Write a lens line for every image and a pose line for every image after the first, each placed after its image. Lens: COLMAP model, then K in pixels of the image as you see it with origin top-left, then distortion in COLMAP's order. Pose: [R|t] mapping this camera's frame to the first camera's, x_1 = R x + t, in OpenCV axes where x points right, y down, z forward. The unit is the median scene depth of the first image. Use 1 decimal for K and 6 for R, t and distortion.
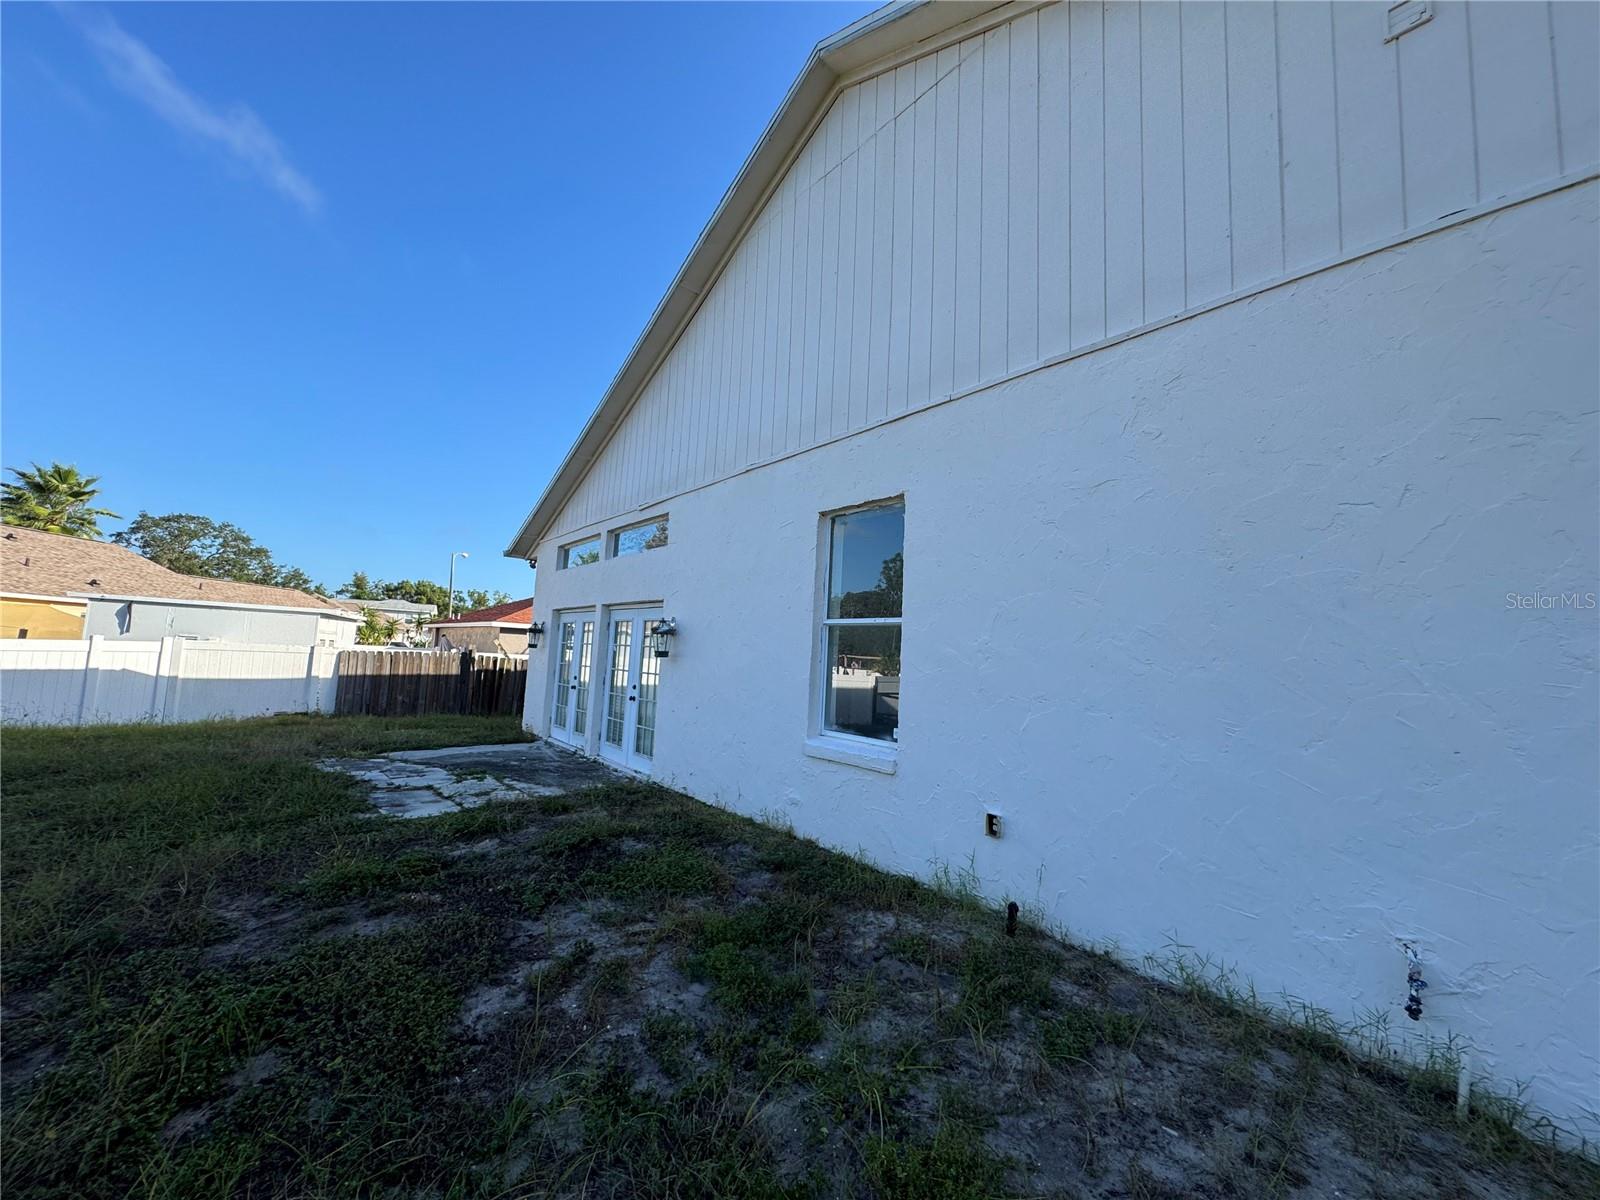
lens RADIAL K [[637.3, 0, 801.1], [0, 637.3, 598.8], [0, 0, 1]] dist [-0.002377, 0.000122]
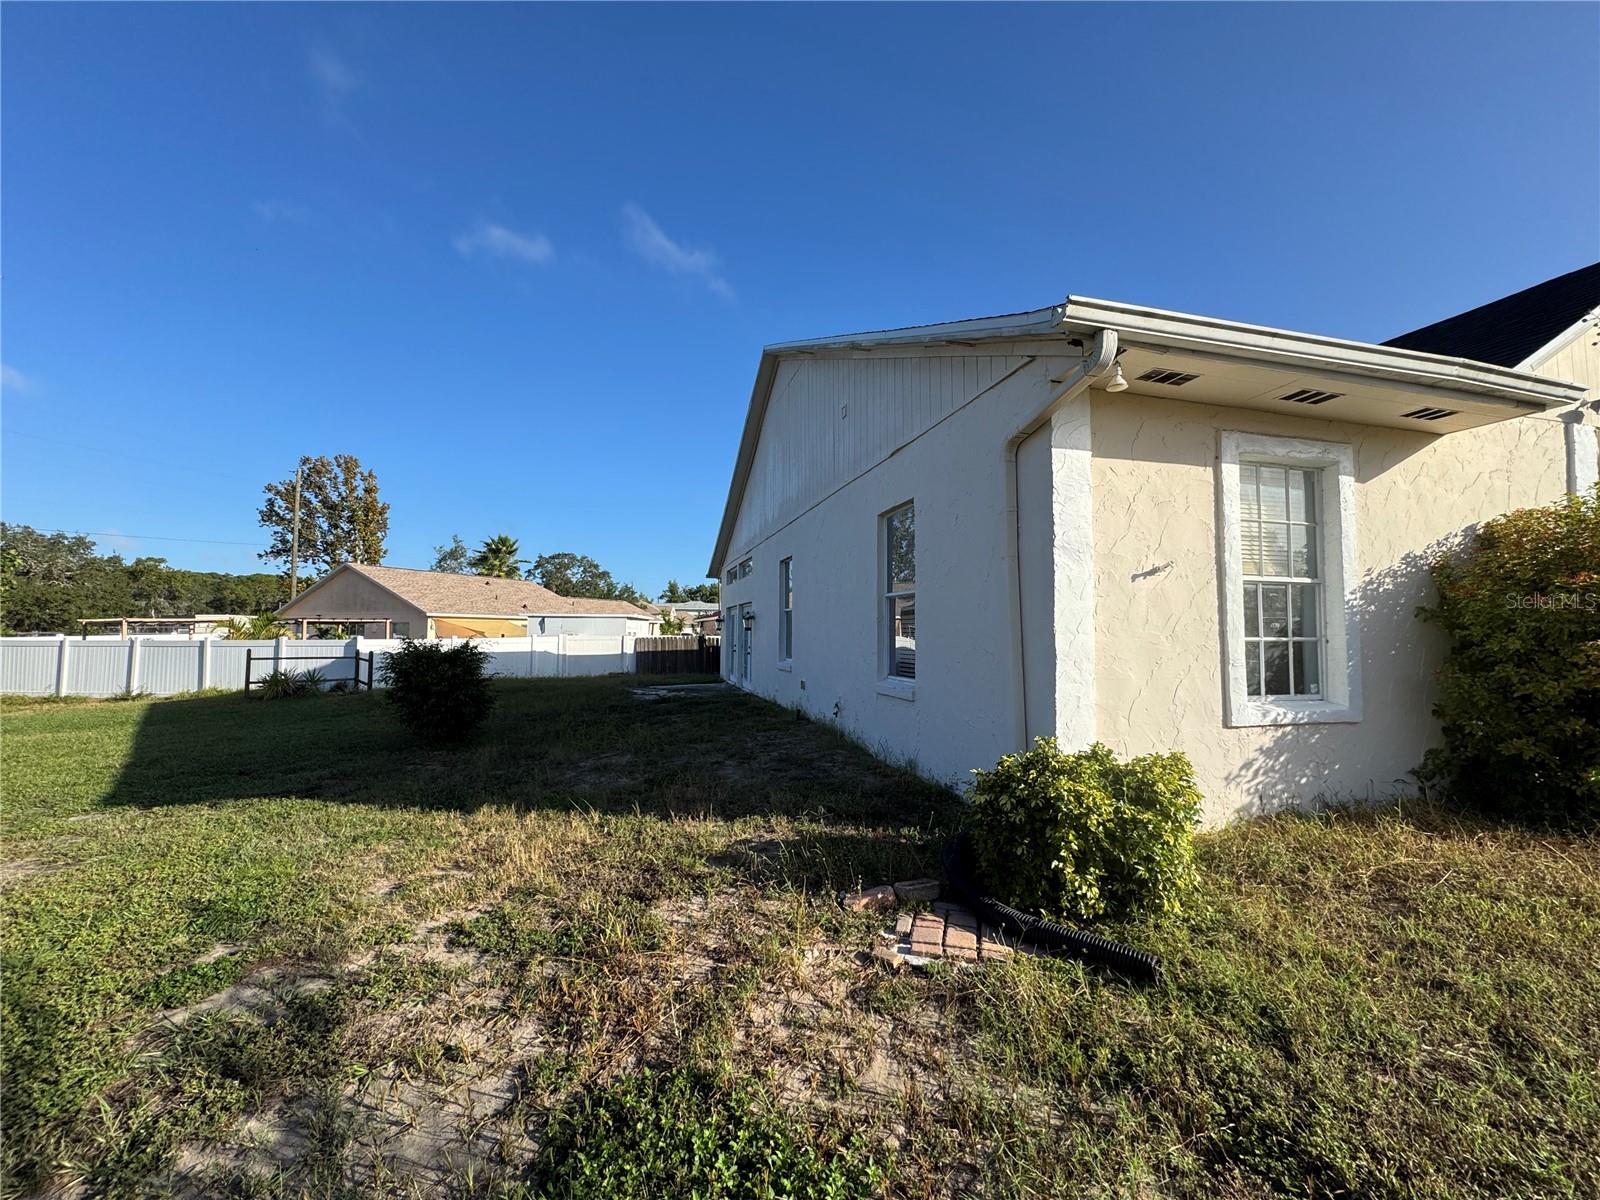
lens RADIAL K [[637.3, 0, 797.8], [0, 637.3, 599.2], [0, 0, 1]] dist [-0.002377, 0.000122]
pose [[0.909790, -0.068050, -0.409453, 0.196516], [0.080118, 0.996709, 0.012369, -0.004758], [0.407263, -0.044057, 0.912248, -0.199645]]
